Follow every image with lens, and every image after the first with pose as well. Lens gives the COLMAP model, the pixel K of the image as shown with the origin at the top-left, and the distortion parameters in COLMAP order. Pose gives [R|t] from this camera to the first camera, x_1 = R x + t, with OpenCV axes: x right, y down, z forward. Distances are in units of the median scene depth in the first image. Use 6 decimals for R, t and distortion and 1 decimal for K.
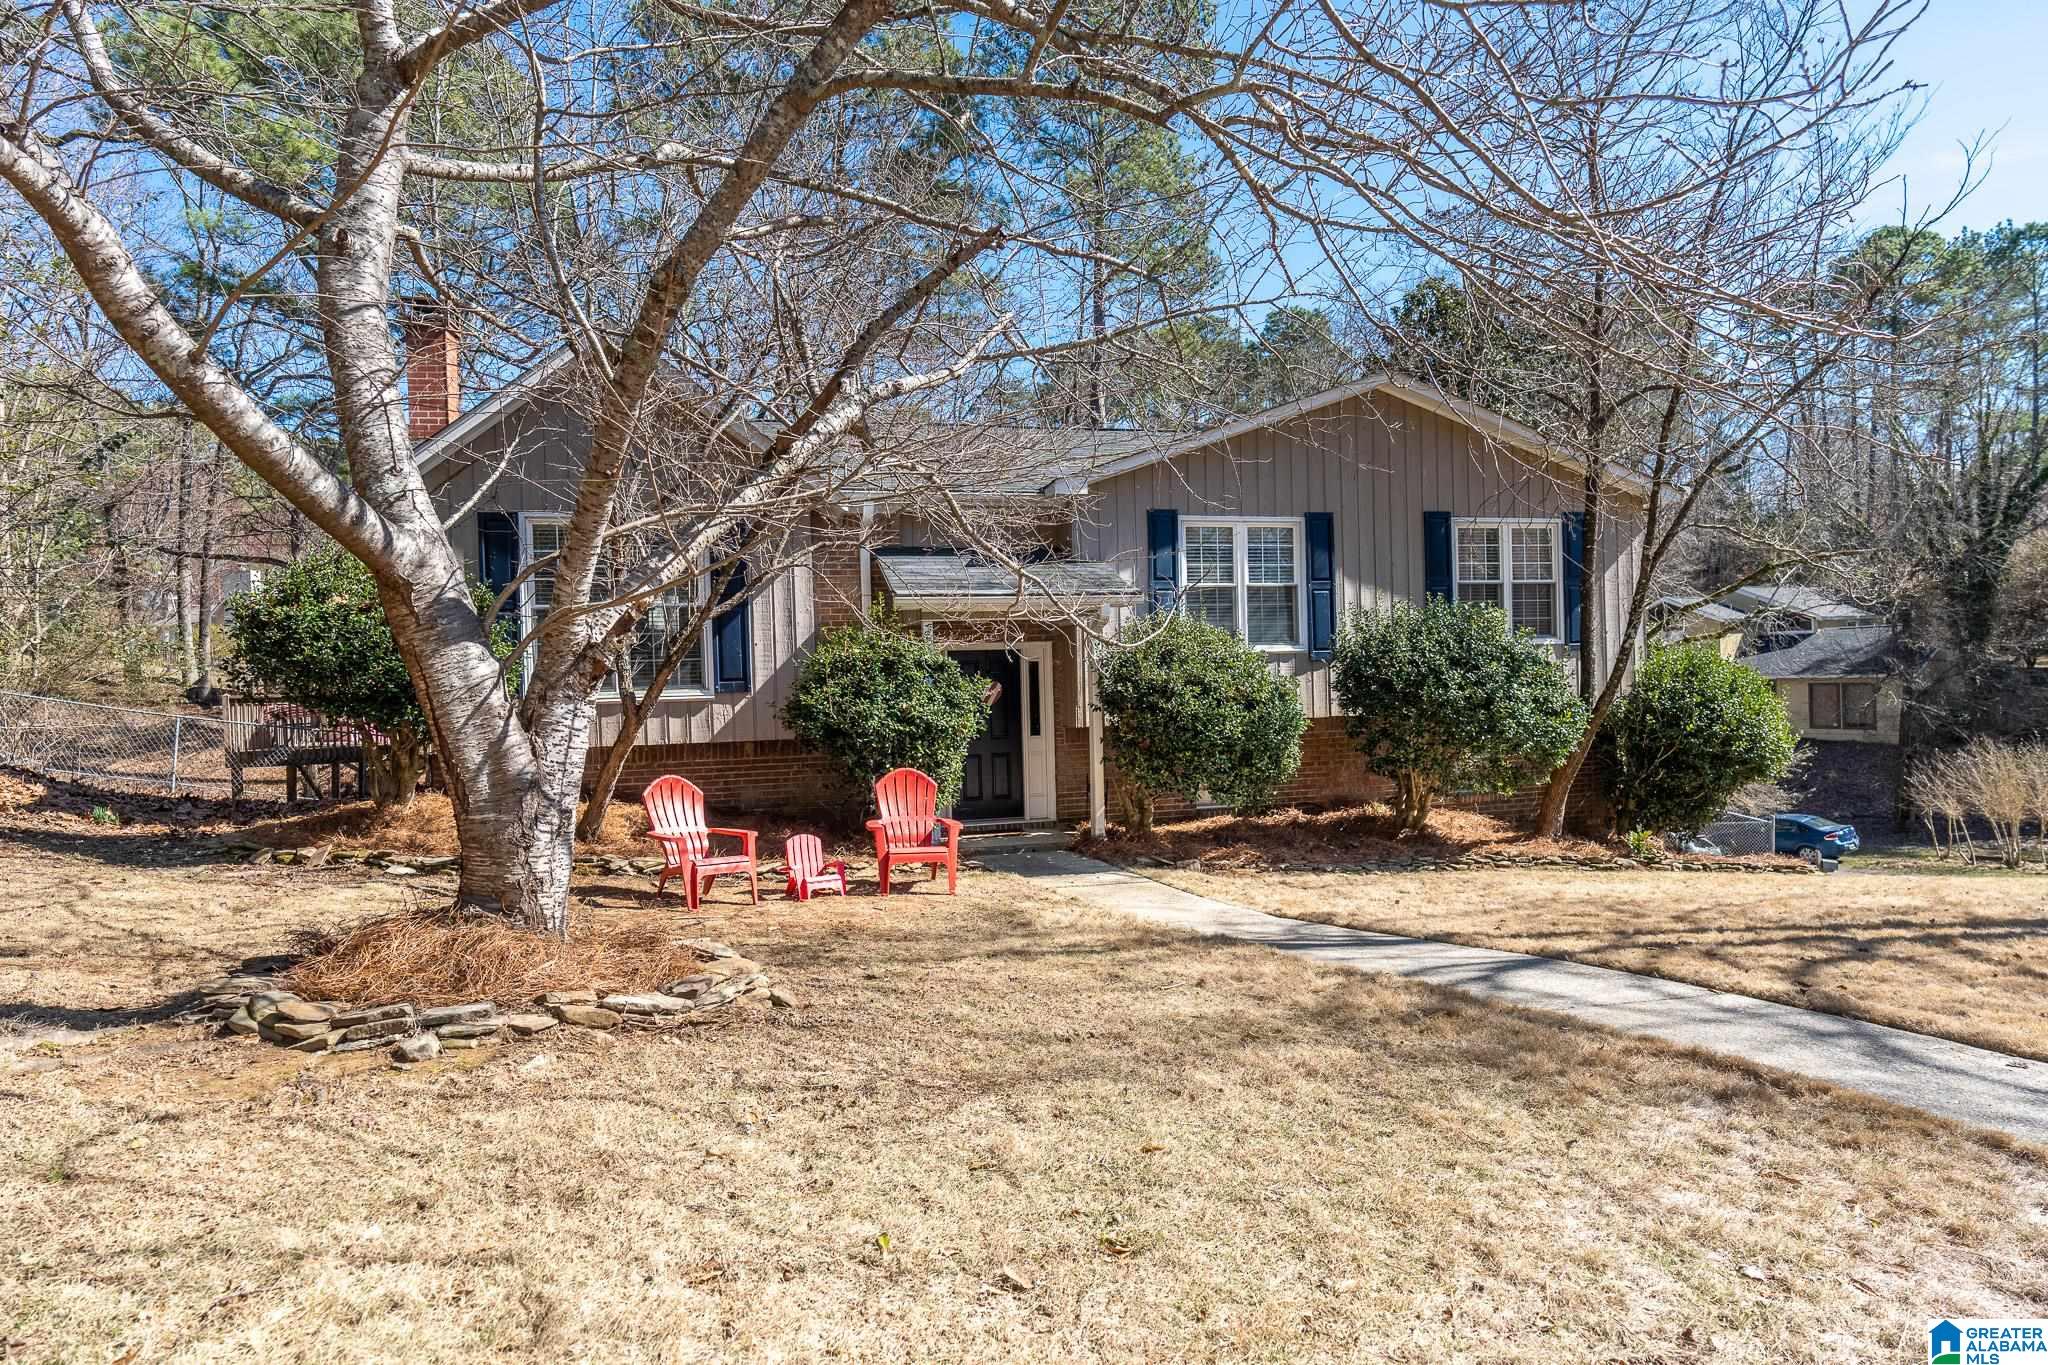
lens RADIAL K [[1072.6, 0, 1024.0], [0, 1072.6, 682.5], [0, 0, 1]] dist [-0.002751, -0.000277]
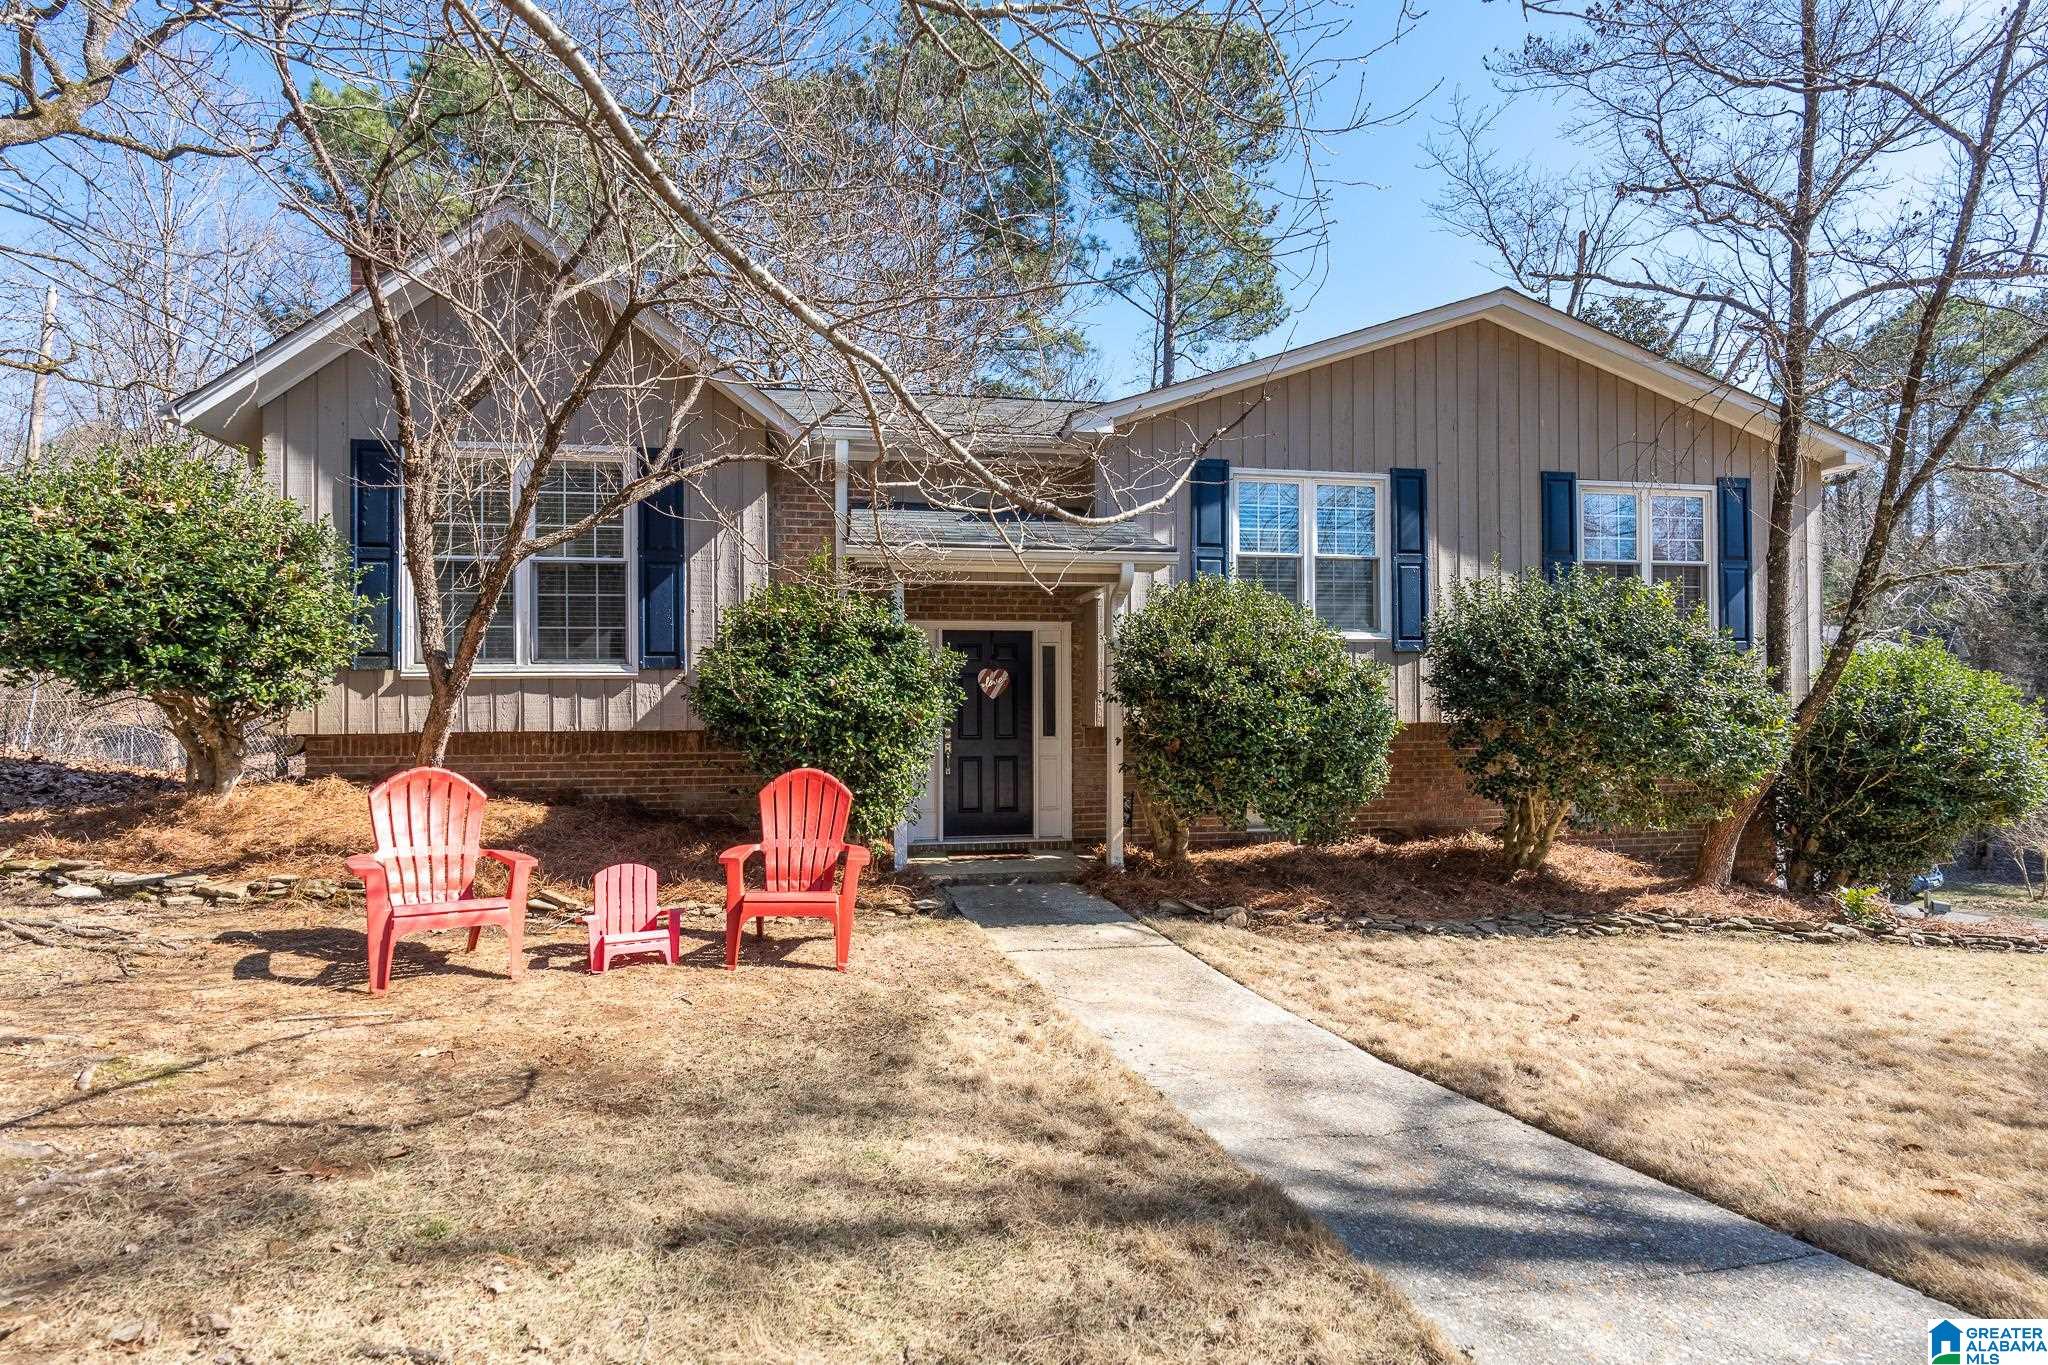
lens RADIAL K [[904.3, 0, 1024.0], [0, 904.3, 682.5], [0, 0, 1]] dist [-0.005108, 0.000366]
pose [[0.995347, 0.022067, -0.093798, 0.060775], [-0.024135, 0.999489, -0.020970, 0.025503], [0.093287, 0.023136, 0.995370, 0.332084]]
